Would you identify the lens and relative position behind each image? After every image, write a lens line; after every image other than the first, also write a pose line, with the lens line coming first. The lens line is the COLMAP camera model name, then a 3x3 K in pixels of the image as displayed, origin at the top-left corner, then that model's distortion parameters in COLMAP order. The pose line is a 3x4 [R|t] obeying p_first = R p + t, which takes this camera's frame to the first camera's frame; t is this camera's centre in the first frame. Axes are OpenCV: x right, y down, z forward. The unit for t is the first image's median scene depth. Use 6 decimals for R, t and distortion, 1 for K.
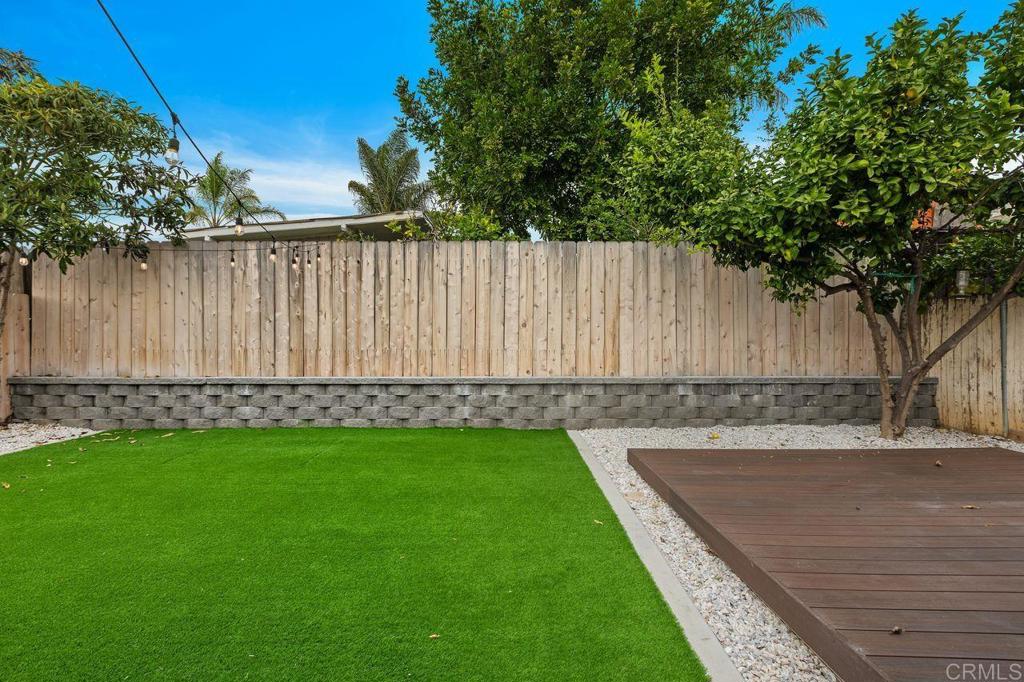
lens RADIAL K [[460.5, 0, 512.2], [0, 460.5, 341.7], [0, 0, 1]] dist [-0.001113, 0.001472]
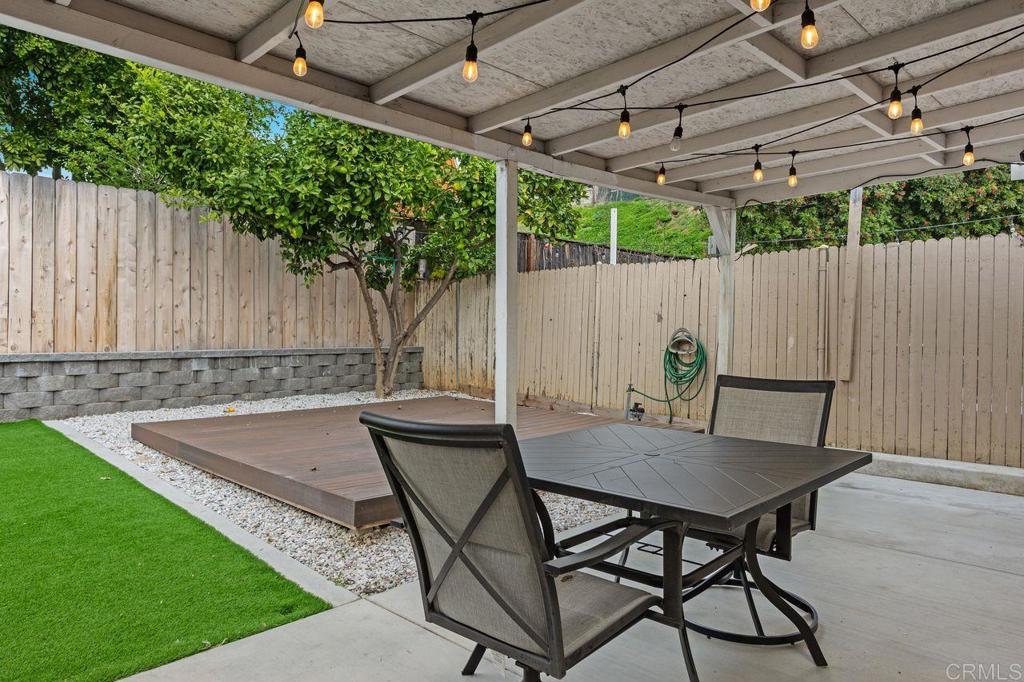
lens RADIAL K [[655.5, 0, 503.1], [0, 655.5, 332.1], [0, 0, 1]] dist [0.014492, -0.007208]
pose [[0.710631, 0.000654, 0.703564, -0.108221], [-0.013408, 0.999831, 0.012614, 0.016731], [-0.703437, -0.018397, 0.710520, -0.331554]]
